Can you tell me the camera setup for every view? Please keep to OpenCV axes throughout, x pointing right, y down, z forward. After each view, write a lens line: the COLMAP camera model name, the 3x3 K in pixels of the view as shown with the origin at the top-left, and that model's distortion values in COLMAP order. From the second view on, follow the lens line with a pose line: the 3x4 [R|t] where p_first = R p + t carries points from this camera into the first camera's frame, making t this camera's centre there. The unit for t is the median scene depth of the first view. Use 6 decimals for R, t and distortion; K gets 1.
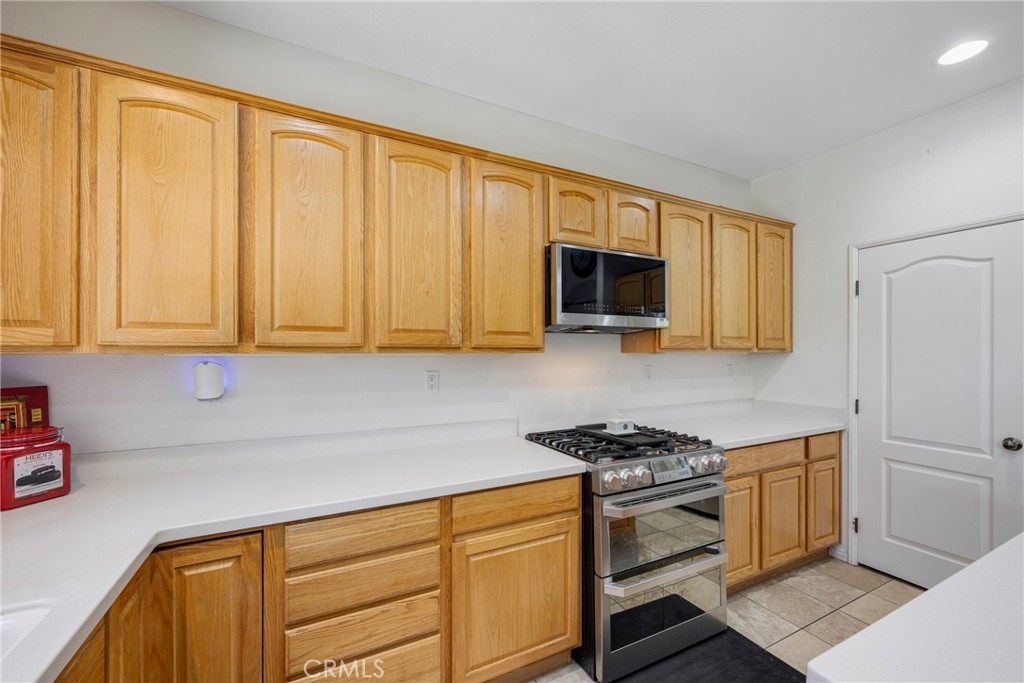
lens RADIAL K [[409.4, 0, 514.7], [0, 409.4, 345.4], [0, 0, 1]] dist [-0.004545, 0.000162]
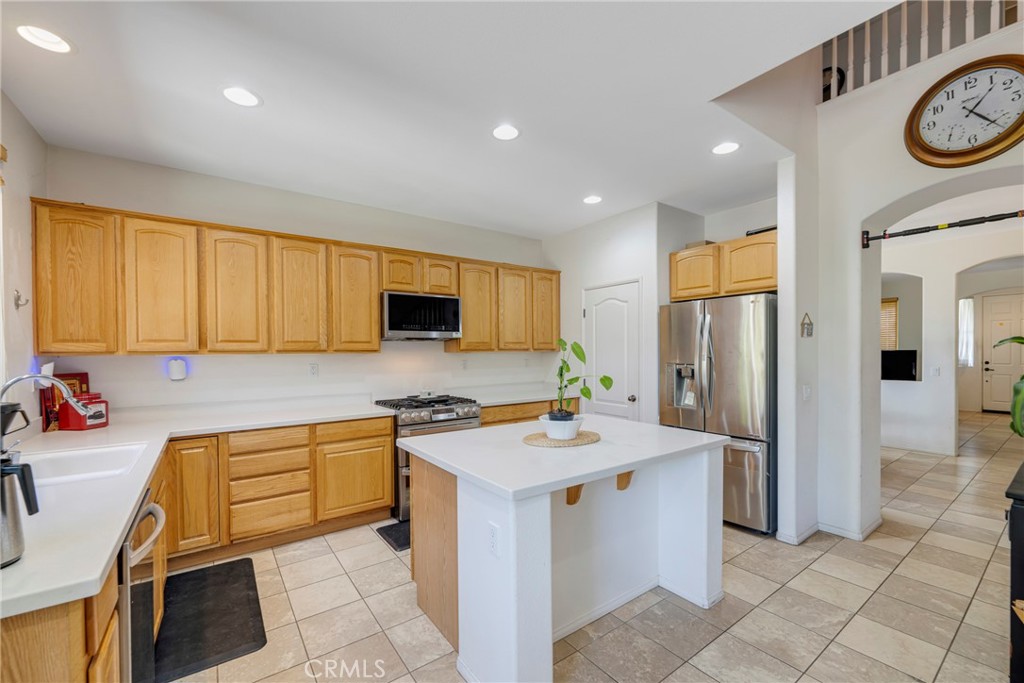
lens RADIAL K [[409.4, 0, 509.7], [0, 409.4, 352.1], [0, 0, 1]] dist [-0.004545, 0.000162]
pose [[0.987942, -0.007010, 0.154664, 0.472440], [0.004295, 0.999831, 0.017877, -0.020056], [-0.154763, -0.016998, 0.987805, -1.113158]]
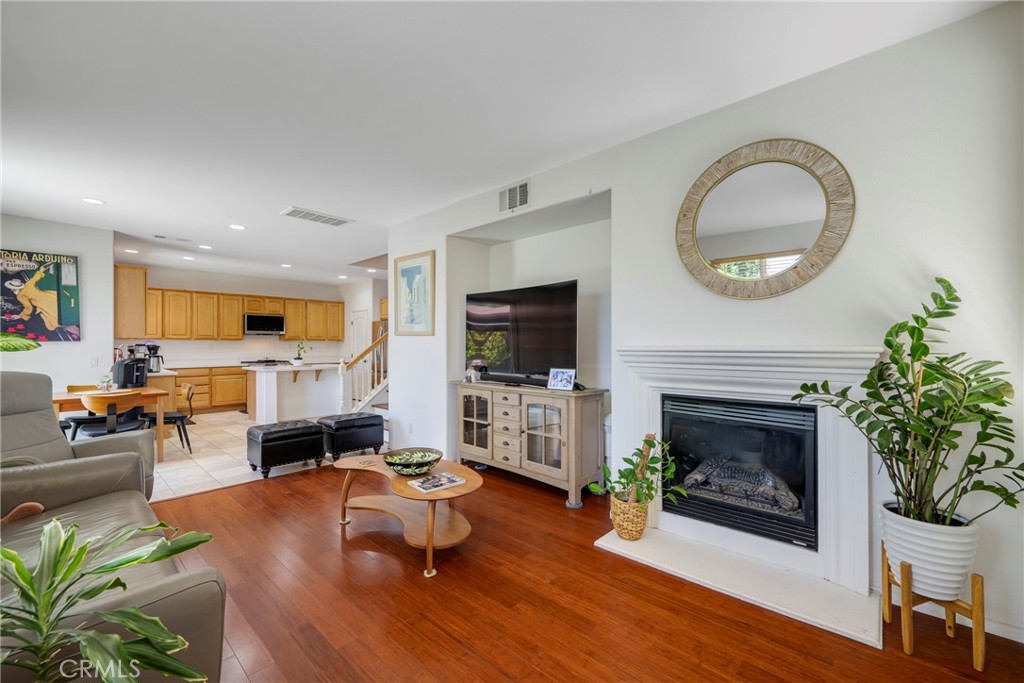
lens RADIAL K [[409.4, 0, 505.9], [0, 409.4, 341.6], [0, 0, 1]] dist [-0.004545, 0.000162]
pose [[0.937947, 0.002866, 0.346765, 1.501109], [-0.004393, 0.999984, 0.003617, 0.005224], [-0.346750, -0.004916, 0.937945, -5.002389]]
